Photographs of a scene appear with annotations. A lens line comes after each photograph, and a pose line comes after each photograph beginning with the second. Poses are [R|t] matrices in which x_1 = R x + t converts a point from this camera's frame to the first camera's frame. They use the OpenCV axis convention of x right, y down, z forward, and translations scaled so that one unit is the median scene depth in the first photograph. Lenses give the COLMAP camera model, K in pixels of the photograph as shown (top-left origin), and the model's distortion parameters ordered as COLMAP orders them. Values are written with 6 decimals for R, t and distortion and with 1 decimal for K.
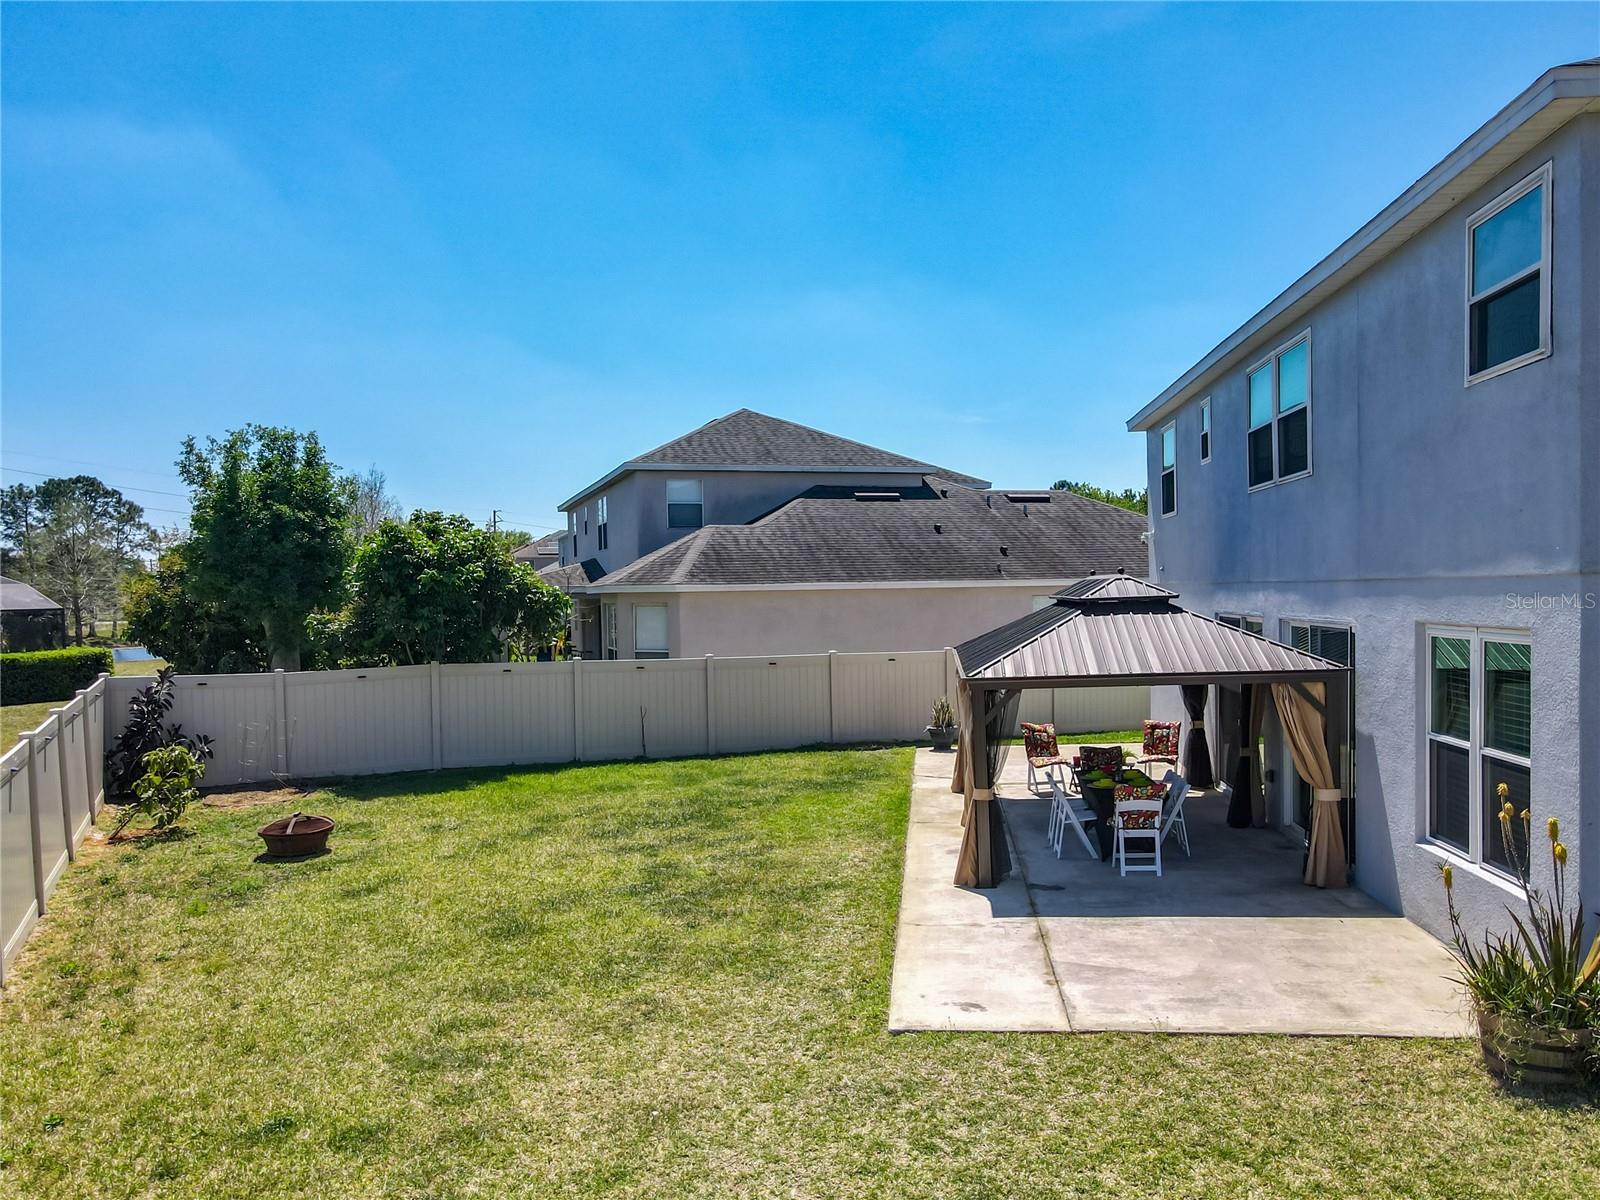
lens RADIAL K [[1197.2, 0, 793.8], [0, 1197.2, 652.7], [0, 0, 1]] dist [-0.004471, 0.045460]
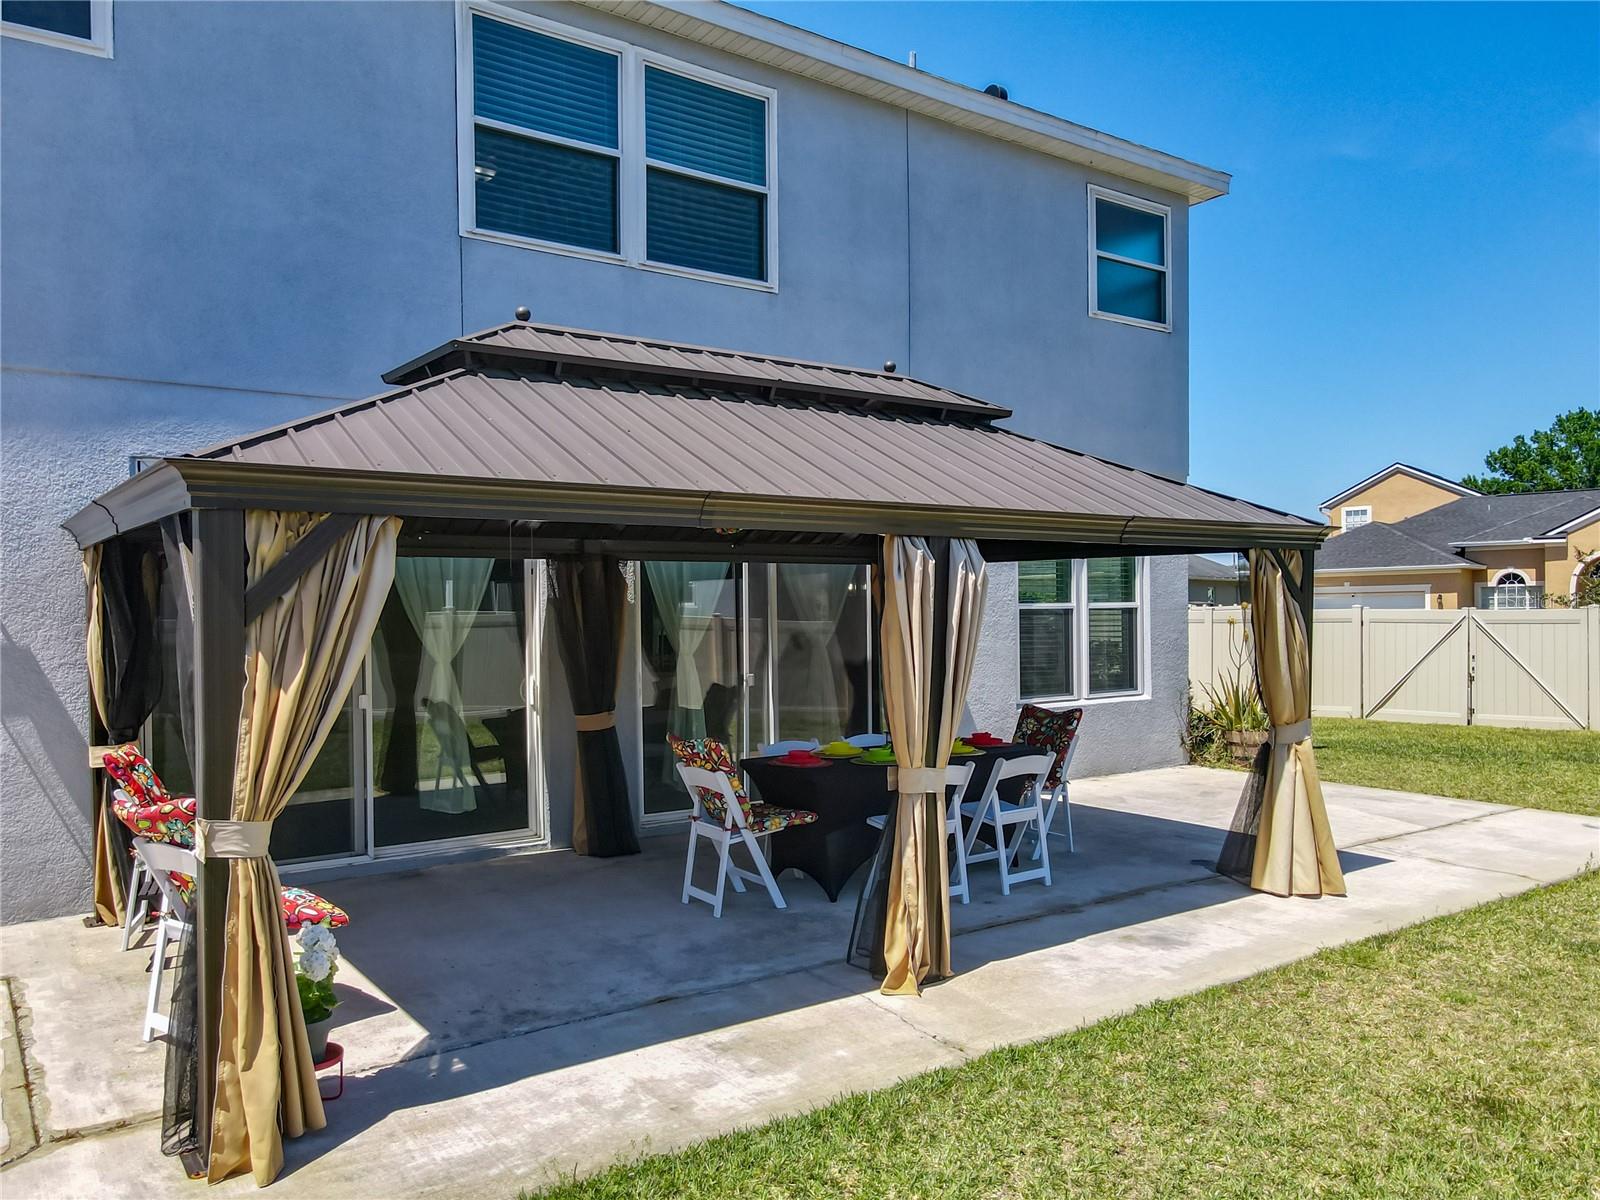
lens RADIAL K [[1178.0, 0, 777.4], [0, 1178.0, 629.8], [0, 0, 1]] dist [0.005047, 0.003386]
pose [[-0.666267, 0.021140, 0.745413, -0.103556], [0.065264, 0.997416, 0.030048, 0.035168], [-0.742851, 0.068669, -0.665925, 1.540271]]
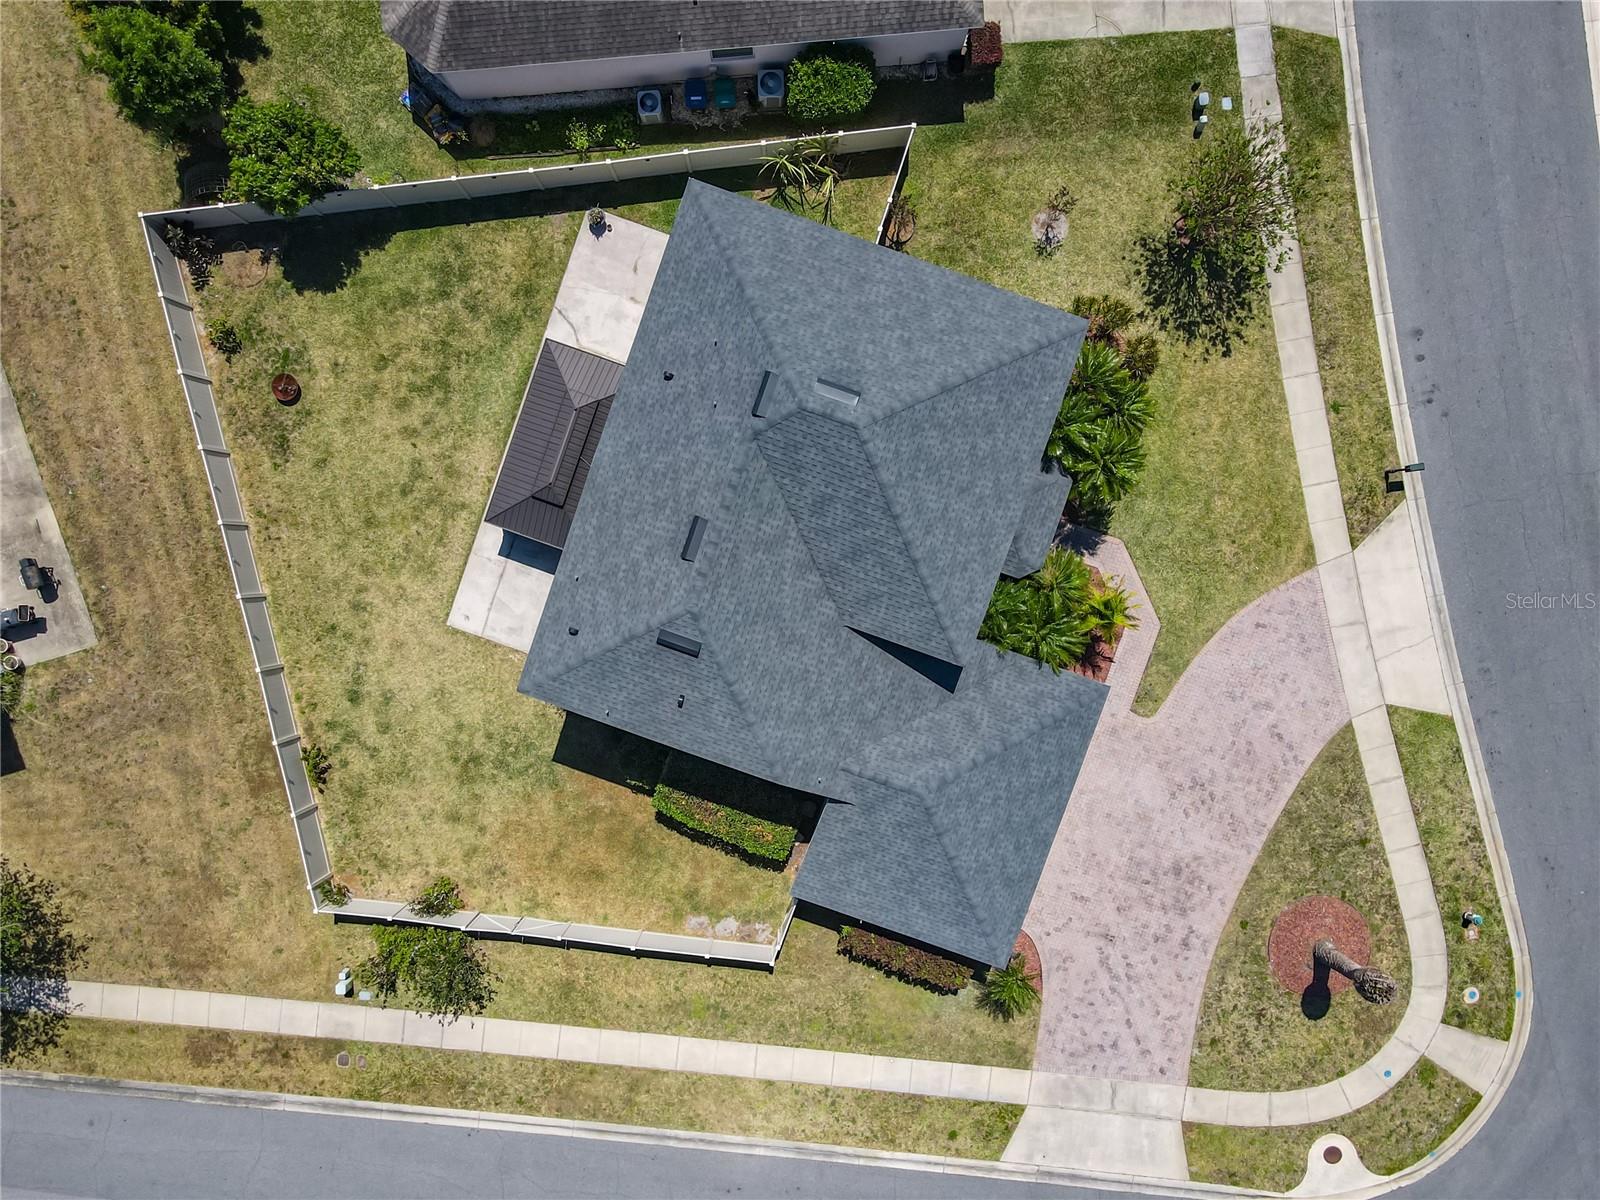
lens RADIAL K [[1149.1, 0, 798.1], [0, 1149.1, 635.4], [0, 0, 1]] dist [0.017390, 0.002765]
pose [[0.974471, 0.222044, 0.033221, 0.897010], [-0.032112, -0.008603, 0.999447, -2.985473], [0.222207, -0.974999, -0.001253, 0.861408]]
